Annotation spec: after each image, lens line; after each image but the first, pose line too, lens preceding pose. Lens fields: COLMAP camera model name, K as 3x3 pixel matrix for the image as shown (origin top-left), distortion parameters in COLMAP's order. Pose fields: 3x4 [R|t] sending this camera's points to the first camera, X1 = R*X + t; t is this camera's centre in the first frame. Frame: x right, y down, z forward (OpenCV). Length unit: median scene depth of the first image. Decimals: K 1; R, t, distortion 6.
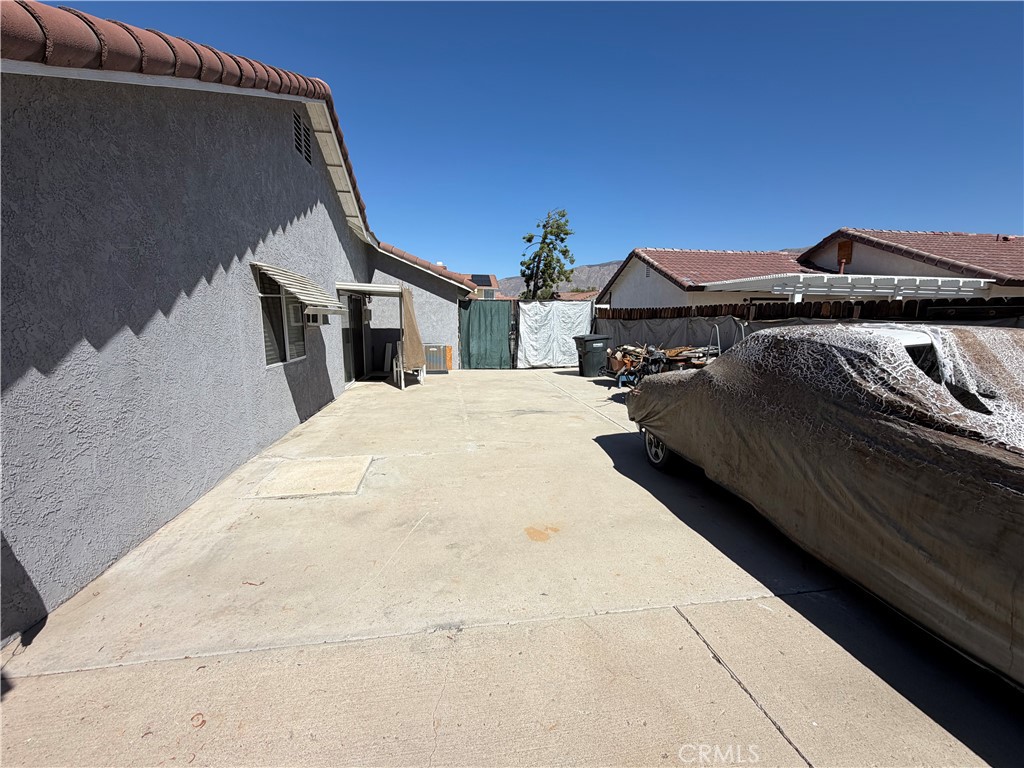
lens RADIAL K [[425.6, 0, 509.5], [0, 425.6, 382.6], [0, 0, 1]] dist [0.000373, -0.000237]
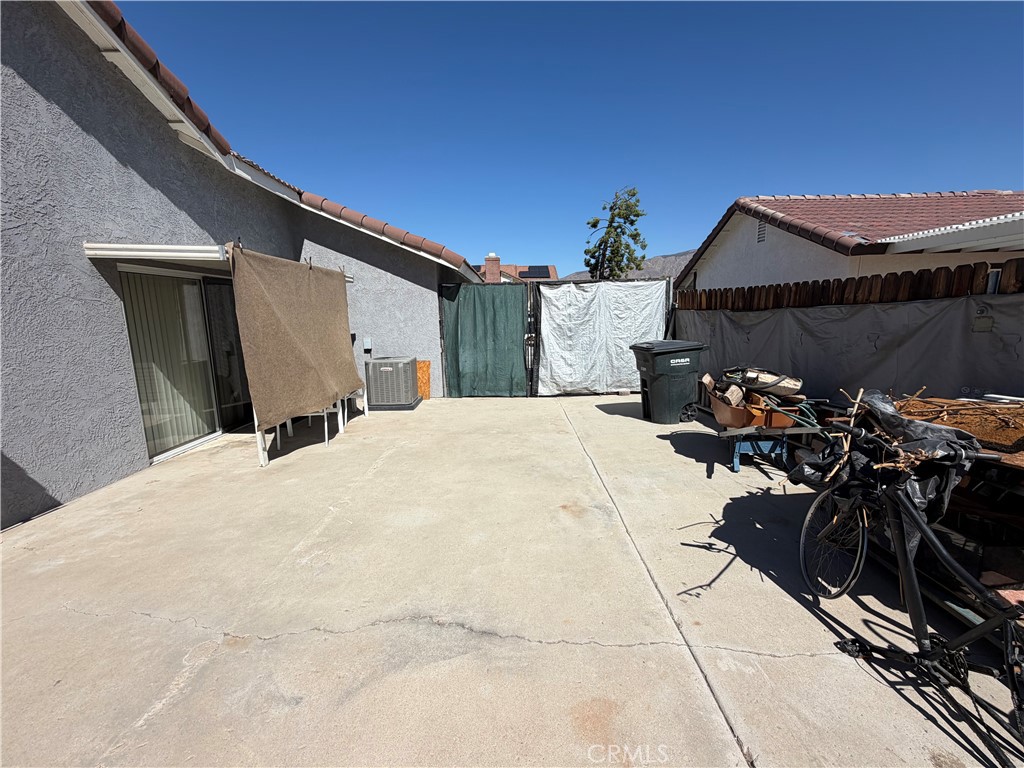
lens RADIAL K [[425.6, 0, 509.5], [0, 425.6, 382.6], [0, 0, 1]] dist [0.000373, -0.000237]
pose [[0.986869, 0.001971, -0.161509, 0.075385], [-0.000344, 0.999949, 0.010103, -0.057986], [0.161521, -0.009915, 0.986820, 0.394540]]
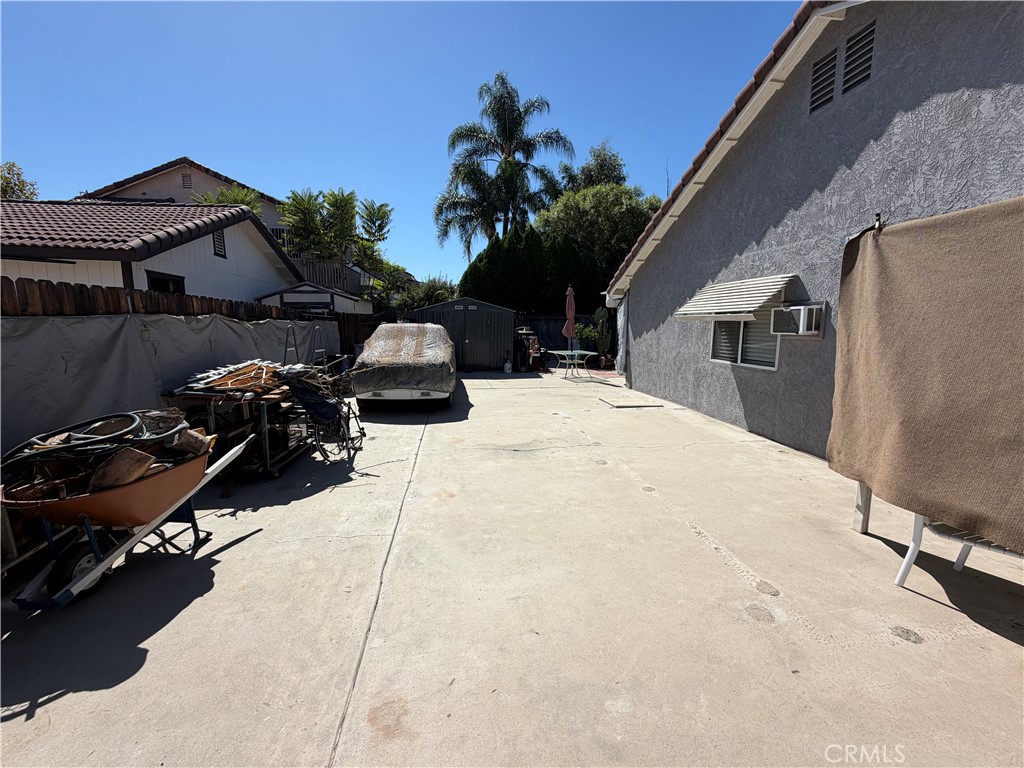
lens RADIAL K [[425.6, 0, 509.5], [0, 425.6, 382.6], [0, 0, 1]] dist [0.000373, -0.000237]
pose [[-0.999564, -0.015349, 0.025213, 0.019612], [-0.007436, 0.957567, 0.288115, -0.138677], [-0.028566, 0.287802, -0.957264, 0.917780]]
